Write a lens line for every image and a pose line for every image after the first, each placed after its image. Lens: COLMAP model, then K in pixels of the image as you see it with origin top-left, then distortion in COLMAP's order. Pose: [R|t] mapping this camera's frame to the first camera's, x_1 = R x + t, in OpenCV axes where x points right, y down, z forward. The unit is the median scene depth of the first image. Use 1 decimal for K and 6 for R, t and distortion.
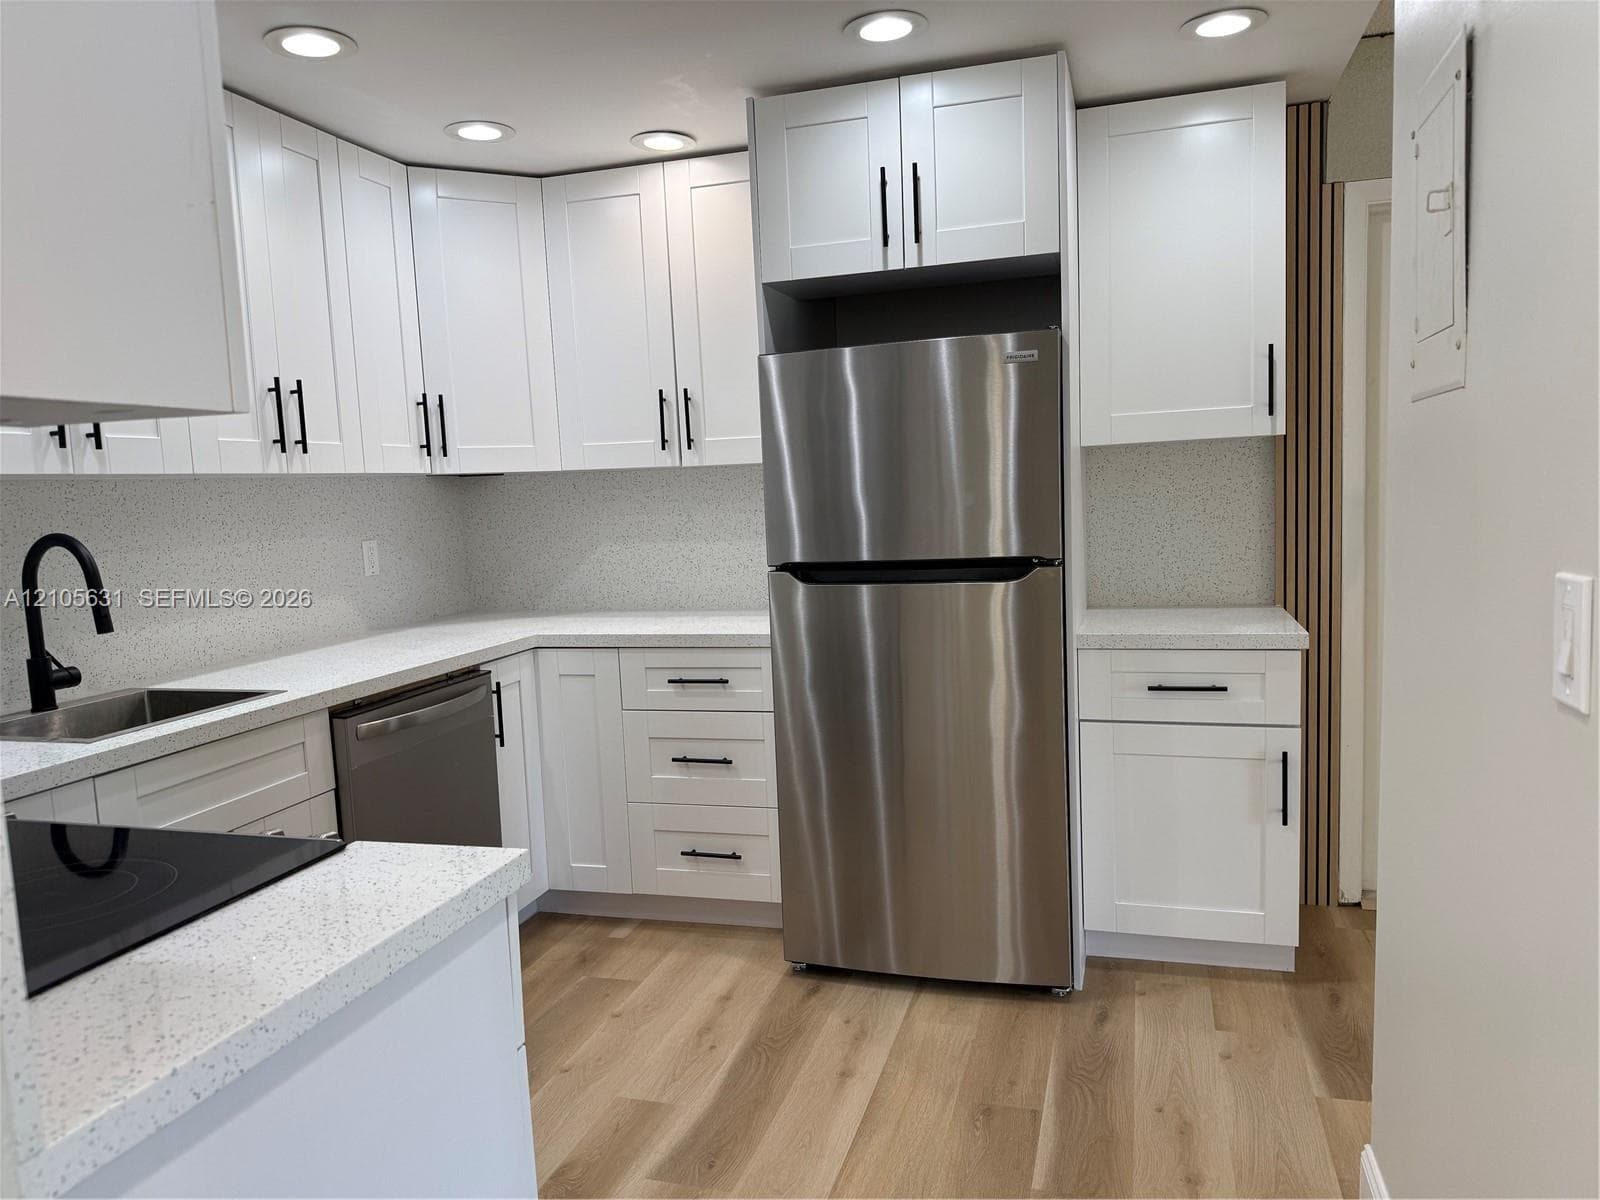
lens RADIAL K [[1134.5, 0, 797.7], [0, 1134.5, 606.7], [0, 0, 1]] dist [0.156545, -0.266355]
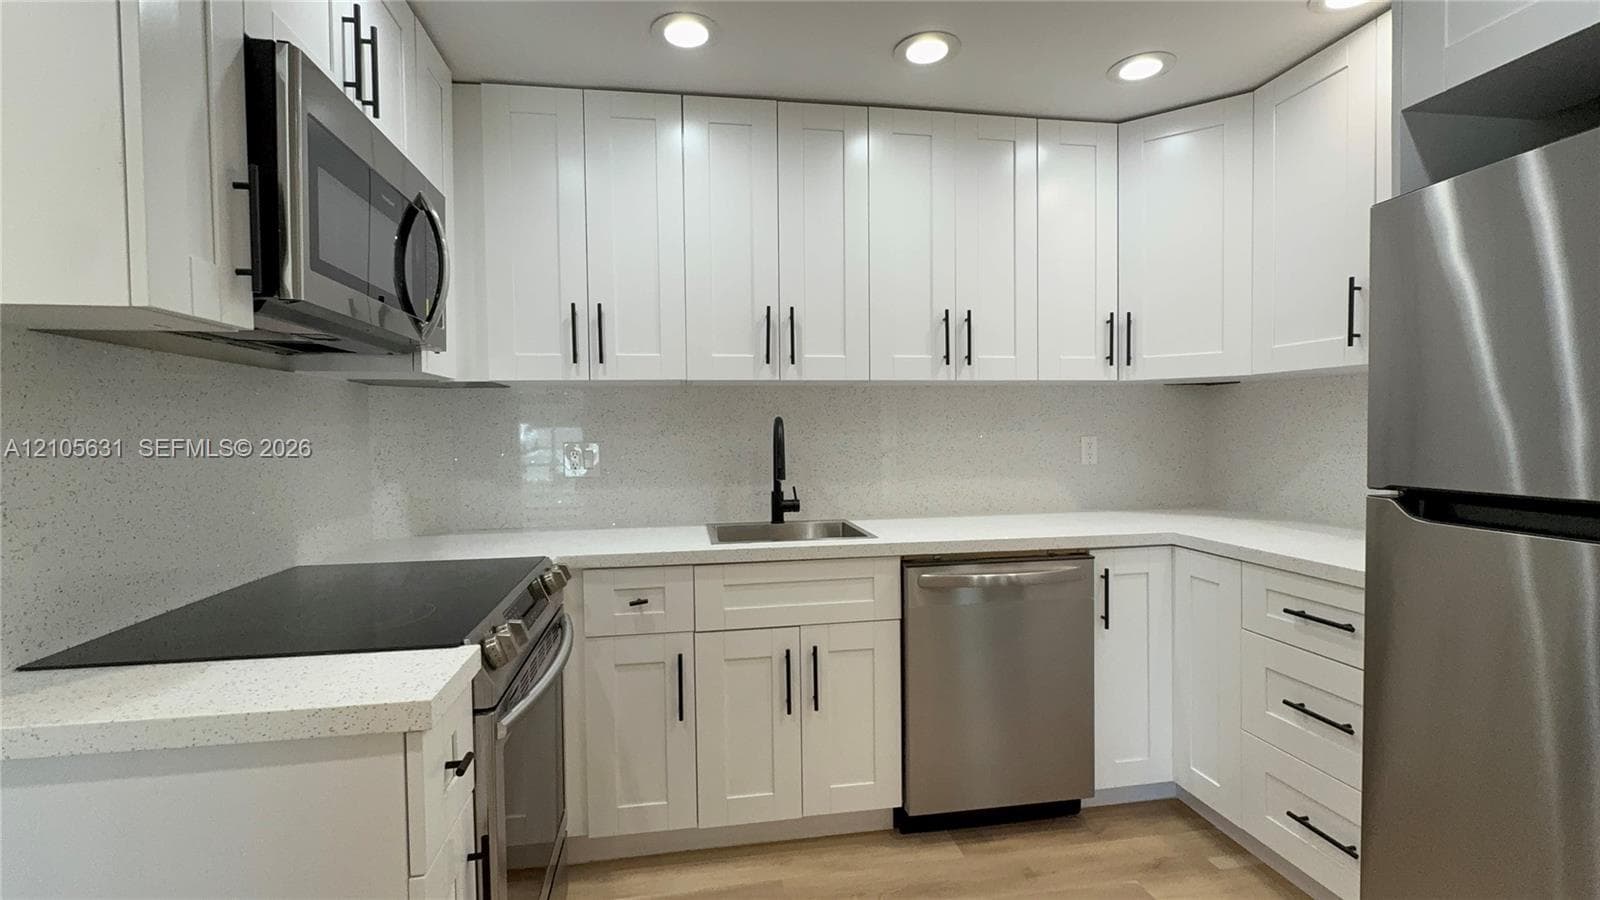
lens RADIAL K [[714.3, 0, 796.1], [0, 714.3, 454.5], [0, 0, 1]] dist [-0.000387, -0.000084]
pose [[0.438977, 0.066786, -0.896012, 0.226701], [-0.104090, 0.994299, 0.023116, -0.029082], [0.892448, 0.083118, 0.443427, 0.470915]]
